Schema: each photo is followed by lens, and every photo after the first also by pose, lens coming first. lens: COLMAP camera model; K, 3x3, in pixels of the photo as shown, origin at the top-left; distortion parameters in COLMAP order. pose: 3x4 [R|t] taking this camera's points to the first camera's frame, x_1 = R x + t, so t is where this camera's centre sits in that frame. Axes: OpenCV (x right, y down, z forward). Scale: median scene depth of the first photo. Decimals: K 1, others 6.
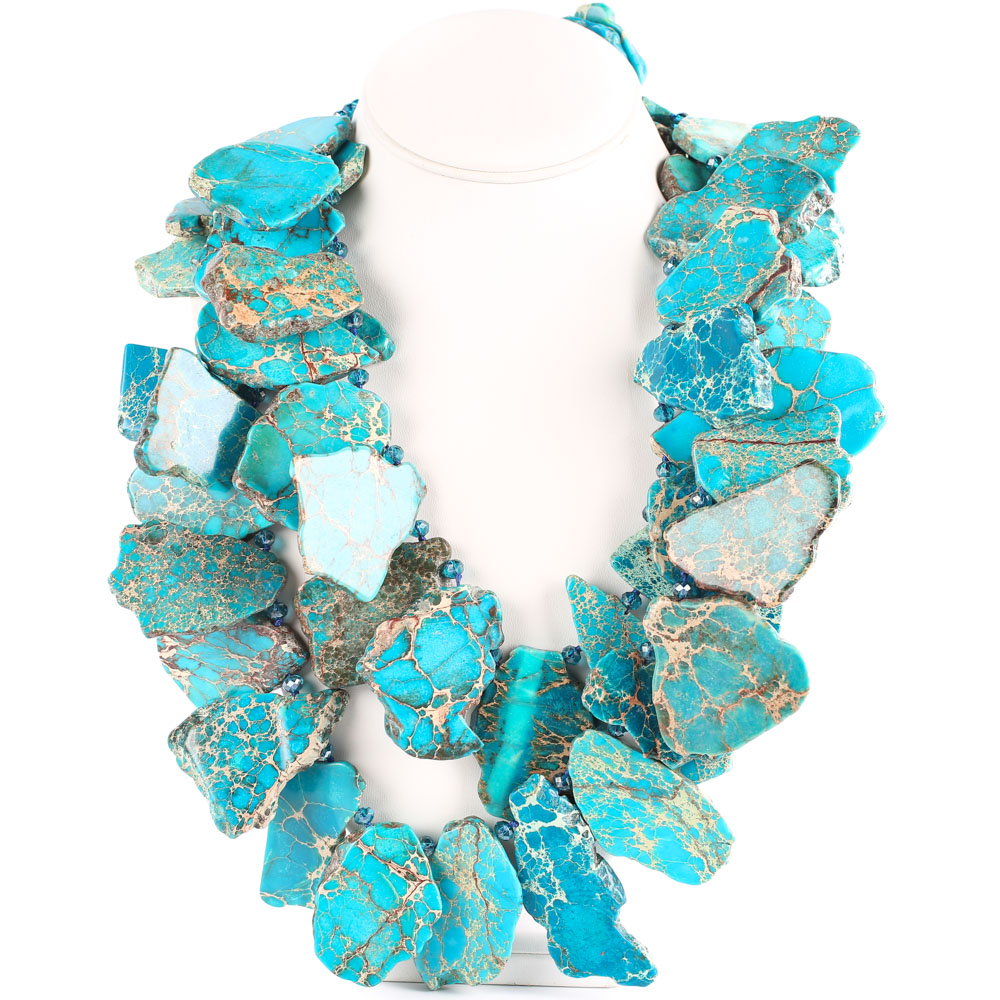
lens RADIAL K [[2104.8, 0, 500.0], [0, 2104.8, 500.0], [0, 0, 1]] dist [-0.062186, -0.145394]
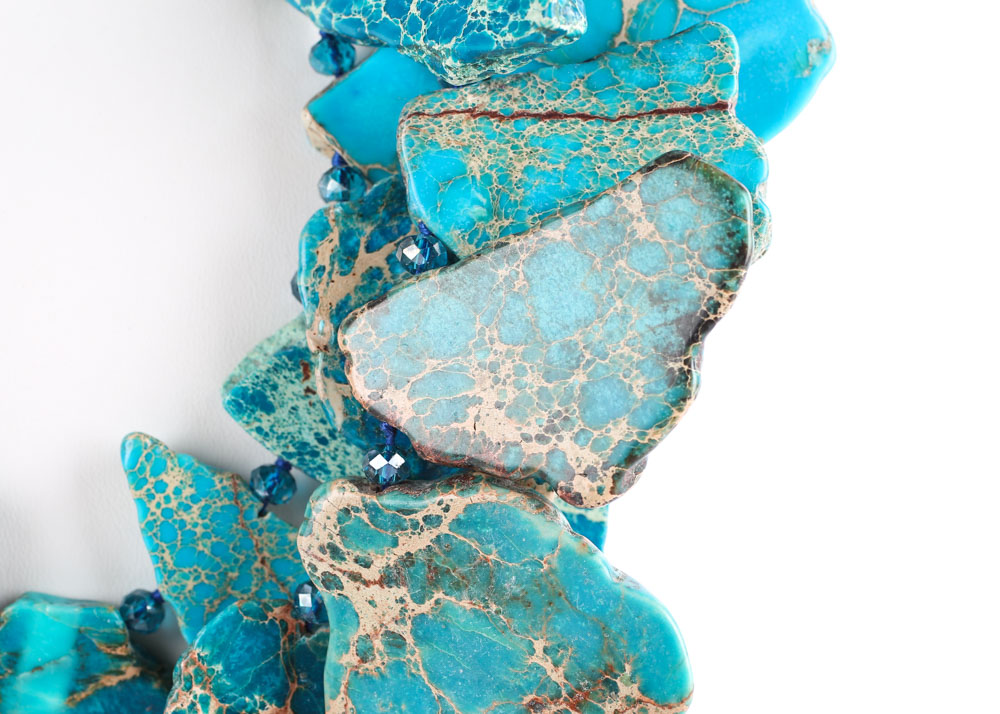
lens RADIAL K [[2037.5, 0, 467.0], [0, 2037.5, 359.9], [0, 0, 1]] dist [-0.029808, 0.111236]
pose [[0.993416, -0.039697, 0.107463, 0.058874], [0.030462, 0.995807, 0.086253, -0.014025], [-0.110436, -0.082411, 0.990461, 0.582431]]
